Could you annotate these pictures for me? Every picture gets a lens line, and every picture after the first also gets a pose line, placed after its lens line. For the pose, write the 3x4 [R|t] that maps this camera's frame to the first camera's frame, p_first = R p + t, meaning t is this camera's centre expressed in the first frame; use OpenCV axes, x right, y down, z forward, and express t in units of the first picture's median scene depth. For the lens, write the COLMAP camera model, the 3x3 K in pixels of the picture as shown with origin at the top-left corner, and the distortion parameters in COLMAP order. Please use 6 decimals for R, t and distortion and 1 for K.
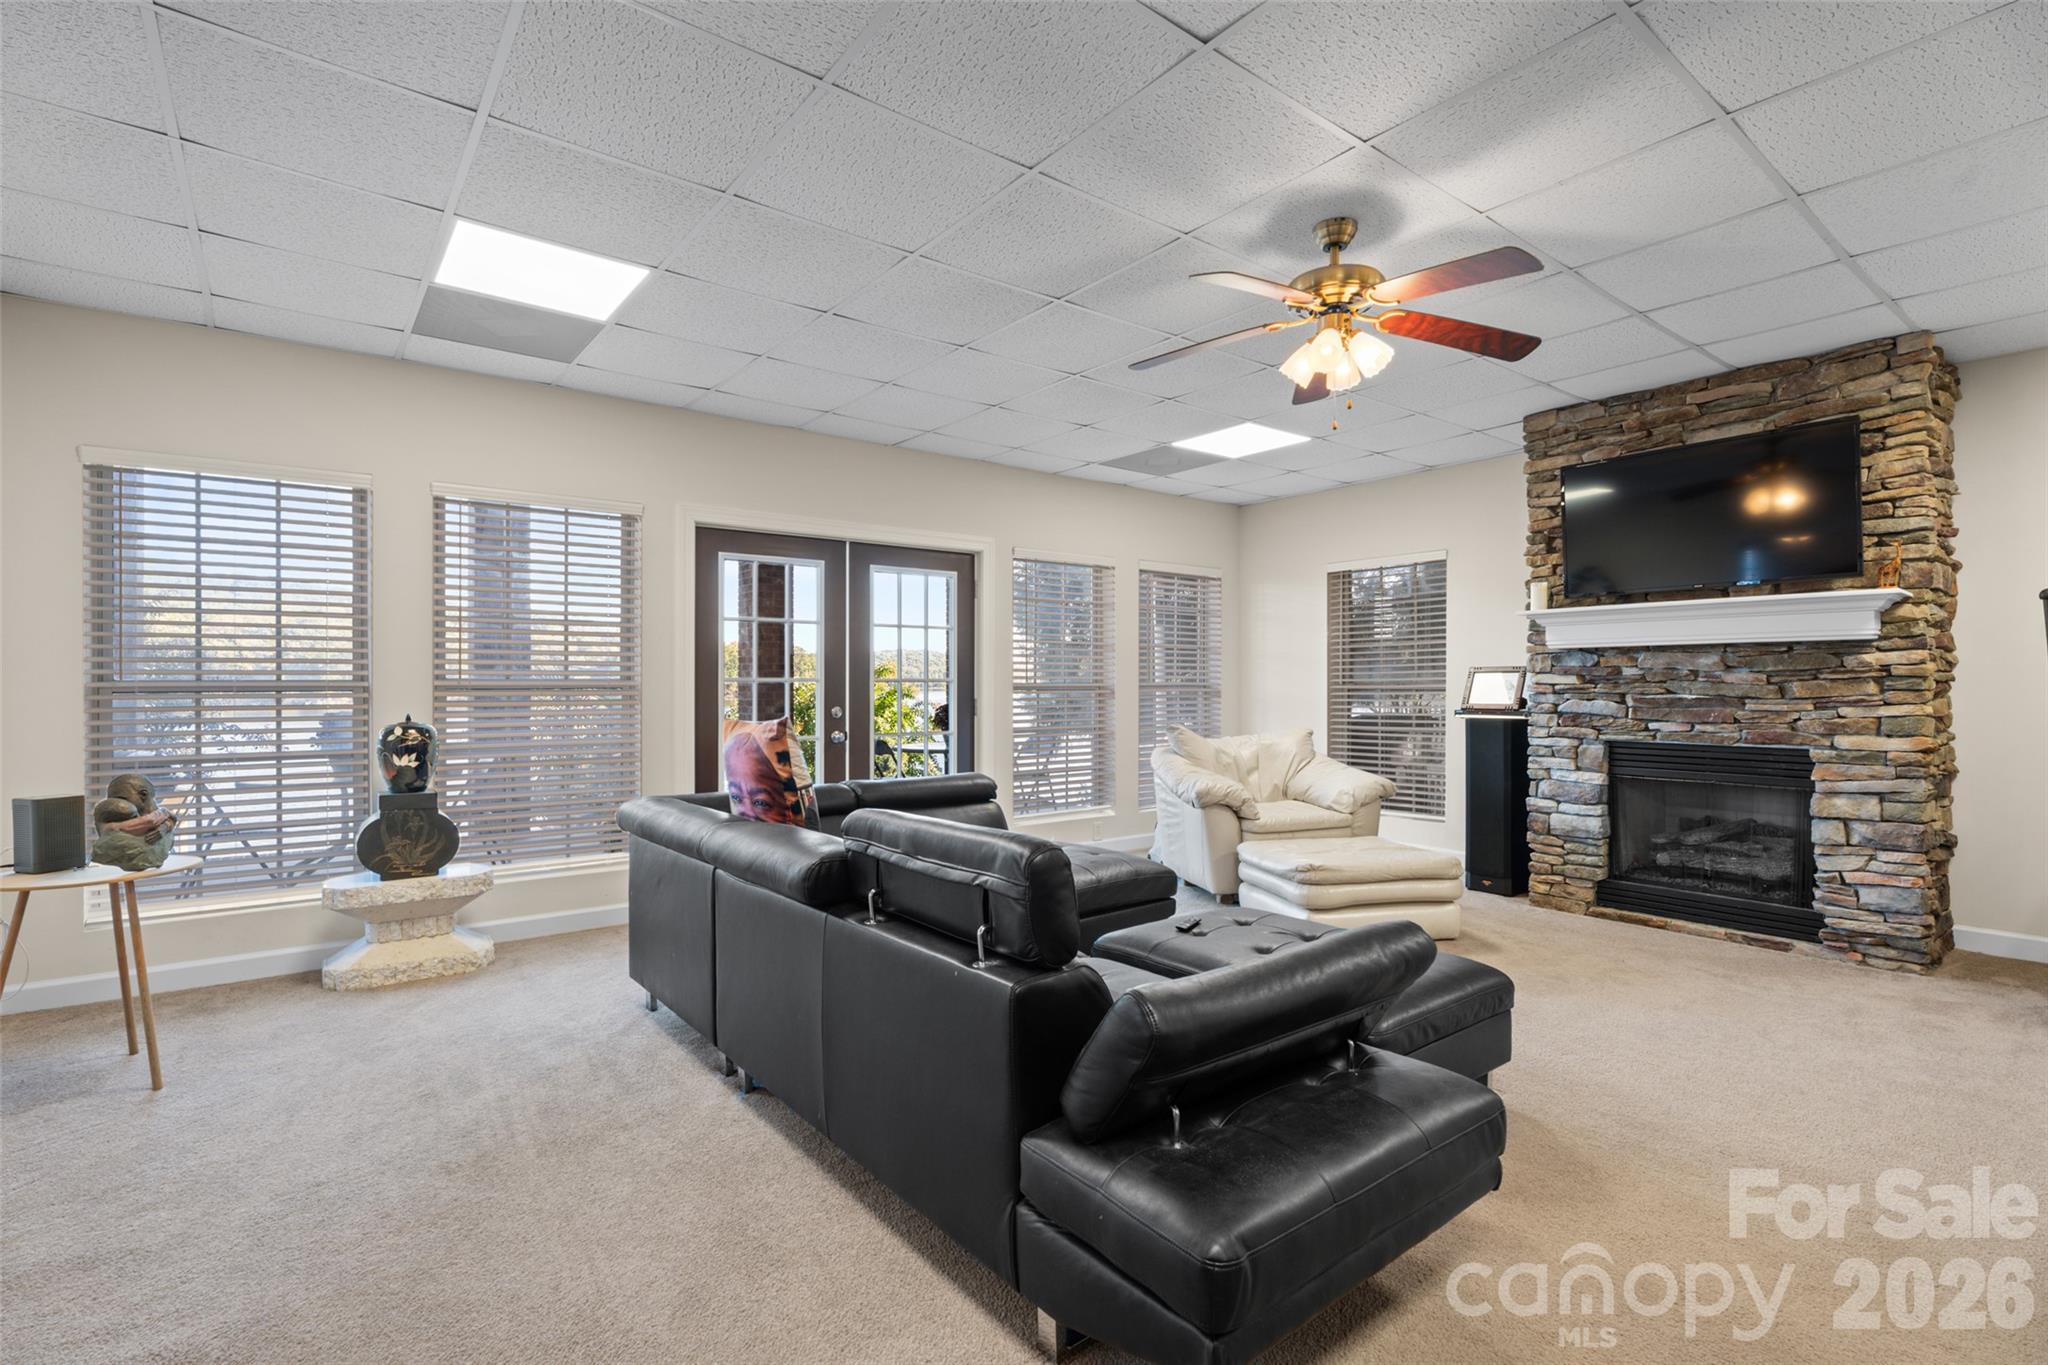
lens RADIAL K [[914.8, 0, 1013.7], [0, 914.8, 681.6], [0, 0, 1]] dist [0.007012, -0.000998]
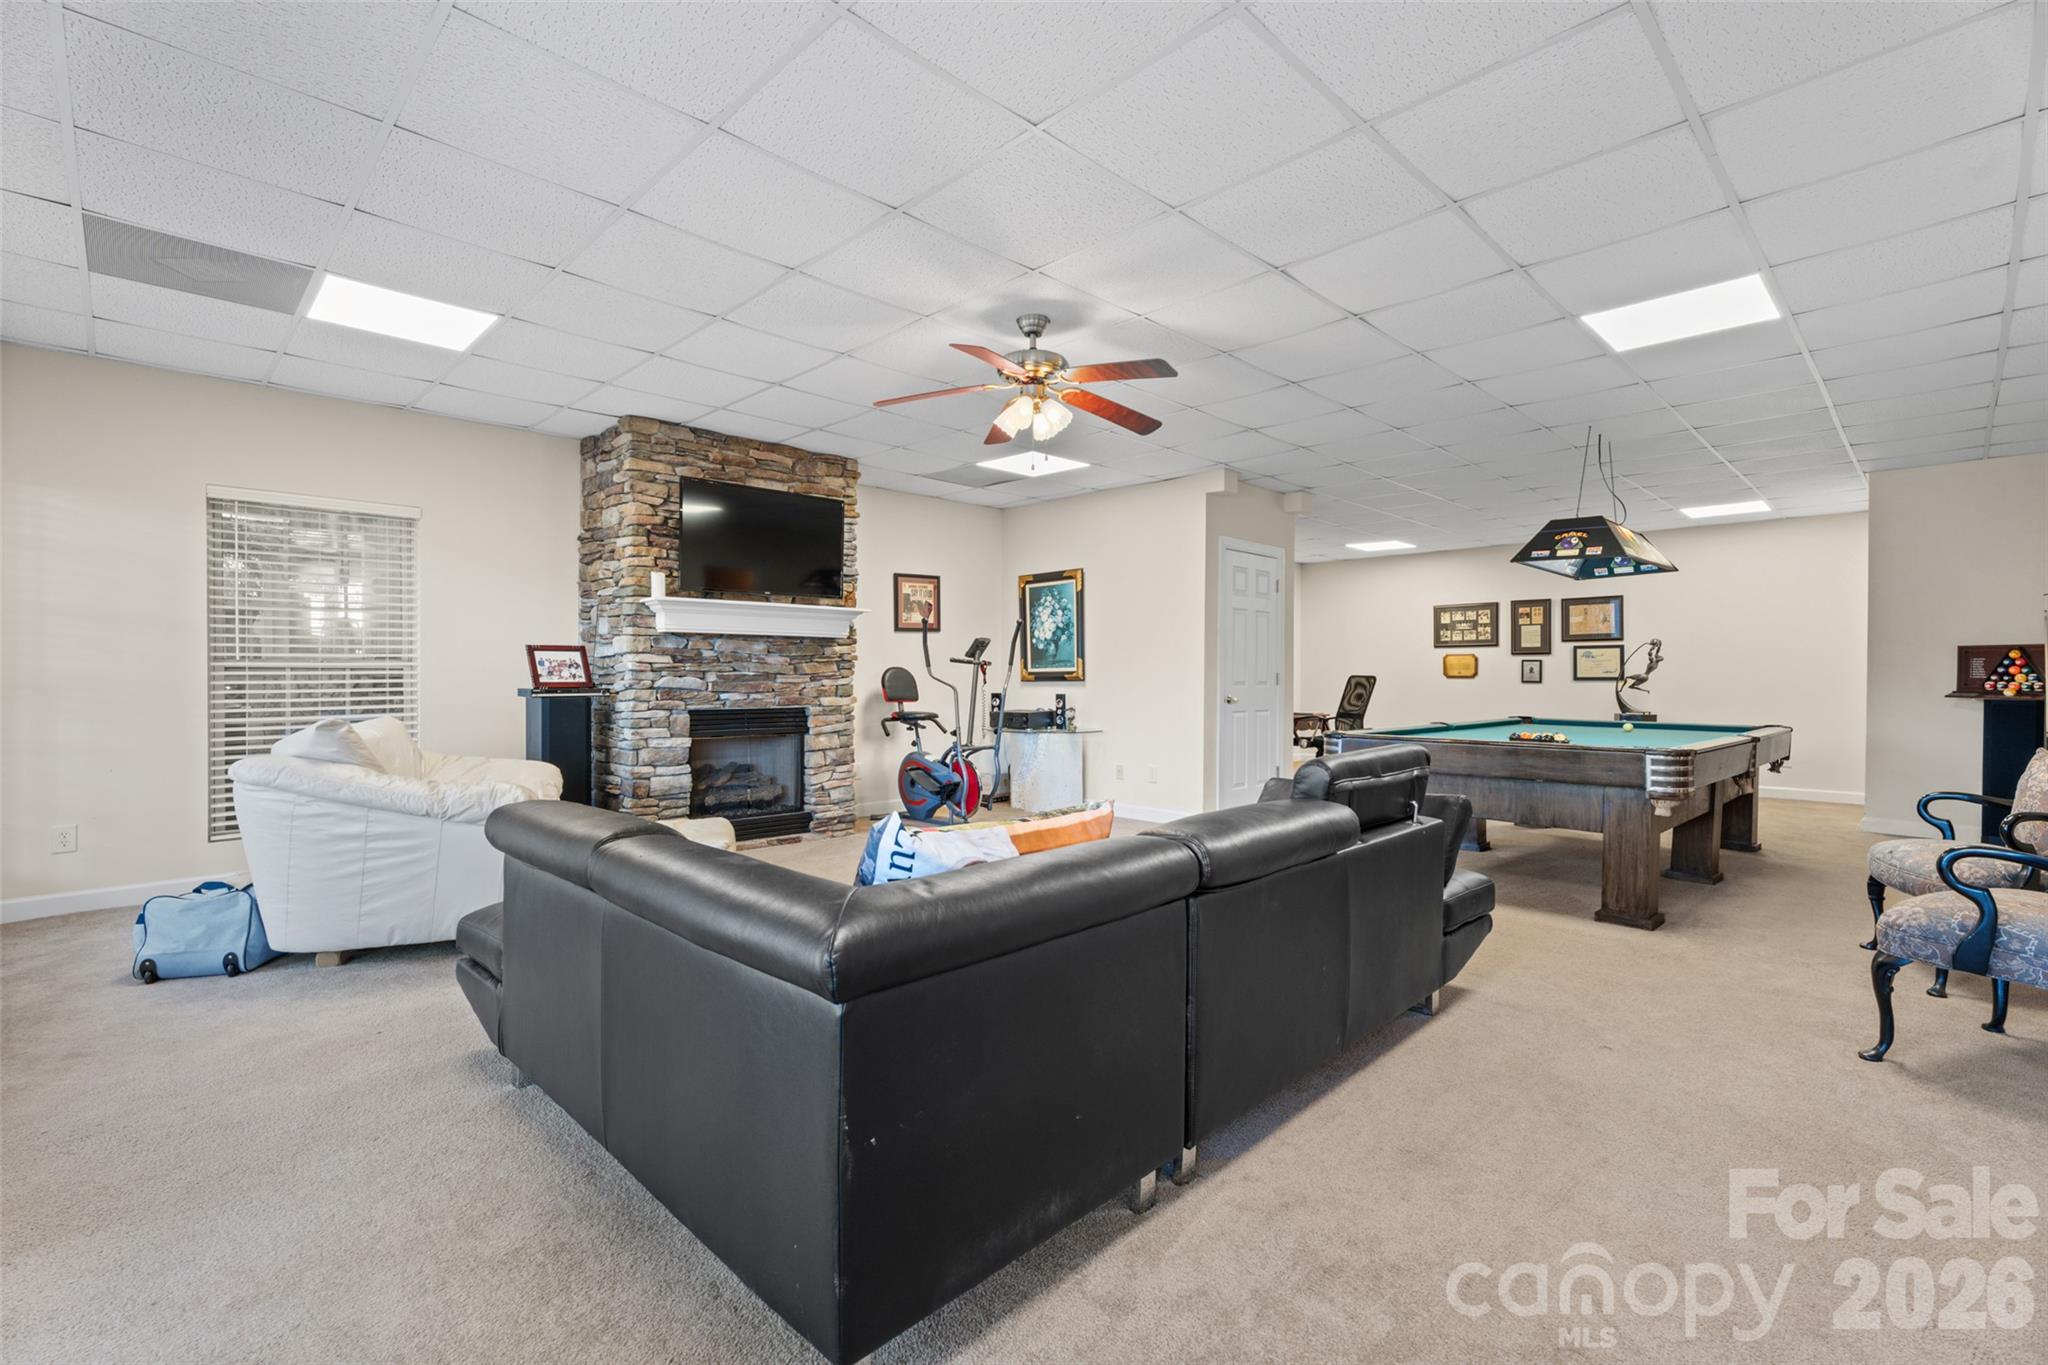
lens RADIAL K [[914.8, 0, 1014.0], [0, 914.8, 682.4], [0, 0, 1]] dist [0.007012, -0.000998]
pose [[-0.089829, -0.003314, 0.995952, -0.658657], [-0.003145, 0.999990, 0.003044, 0.025055], [-0.995952, -0.002859, -0.089839, 0.756722]]
